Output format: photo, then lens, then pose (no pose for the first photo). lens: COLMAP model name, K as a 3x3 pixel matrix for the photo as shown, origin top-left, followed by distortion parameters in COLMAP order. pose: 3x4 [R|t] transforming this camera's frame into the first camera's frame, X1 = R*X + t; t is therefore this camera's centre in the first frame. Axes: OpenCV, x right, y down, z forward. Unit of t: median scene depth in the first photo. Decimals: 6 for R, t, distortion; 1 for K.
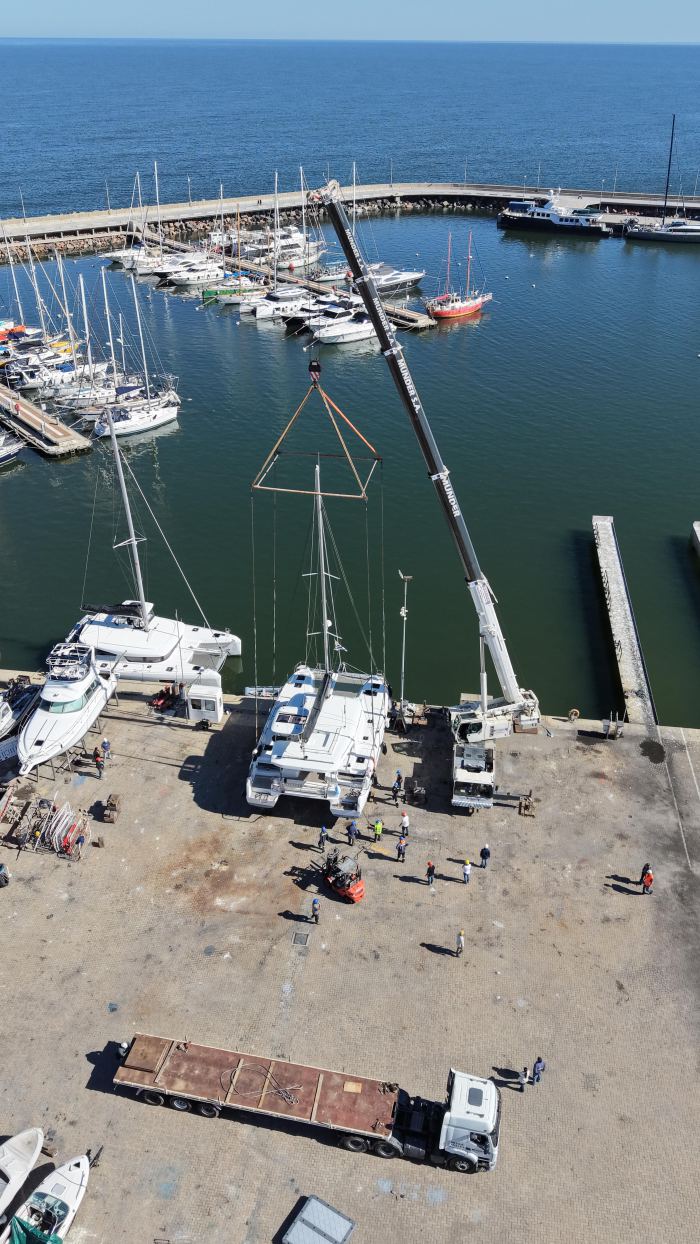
lens RADIAL K [[1010.7, 0, 350.4], [0, 1010.7, 563.0], [0, 0, 1]] dist [0.027554, -0.006516]
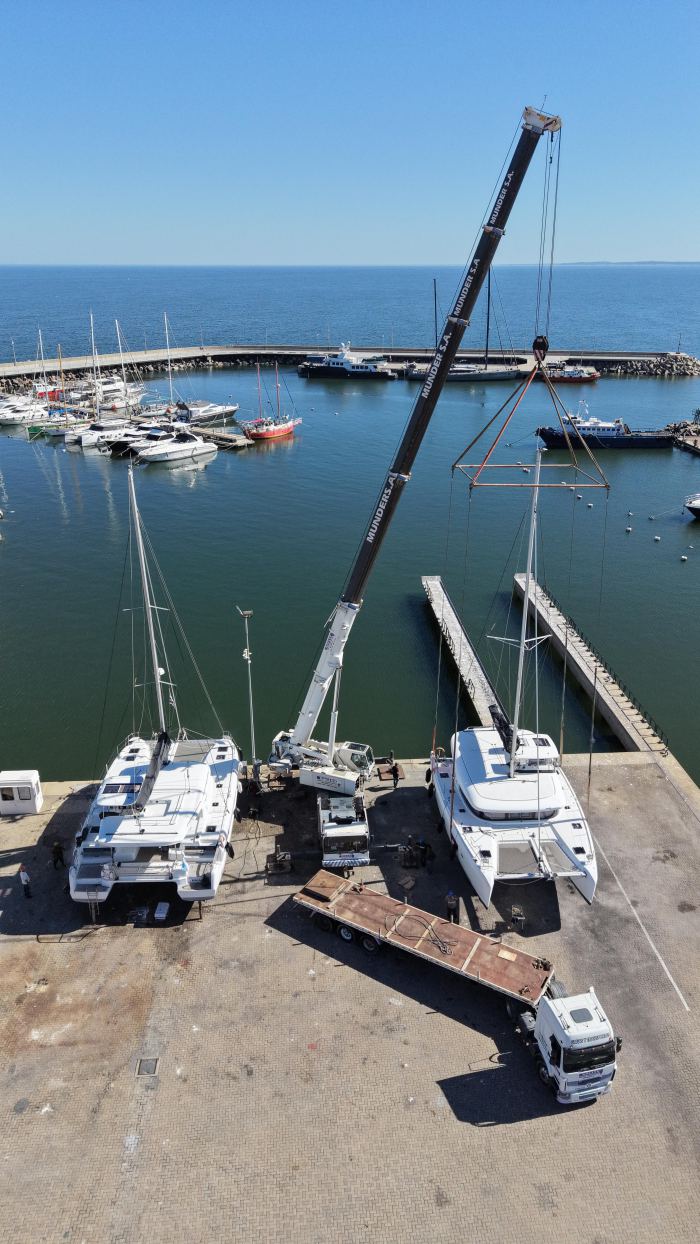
lens RADIAL K [[856.8, 0, 355.4], [0, 856.8, 597.6], [0, 0, 1]] dist [0.051555, -0.050422]
pose [[0.978520, -0.079763, 0.190094, 0.006039], [0.100373, 0.989772, -0.101369, 0.078666], [-0.180064, 0.118272, 0.976519, 0.223816]]
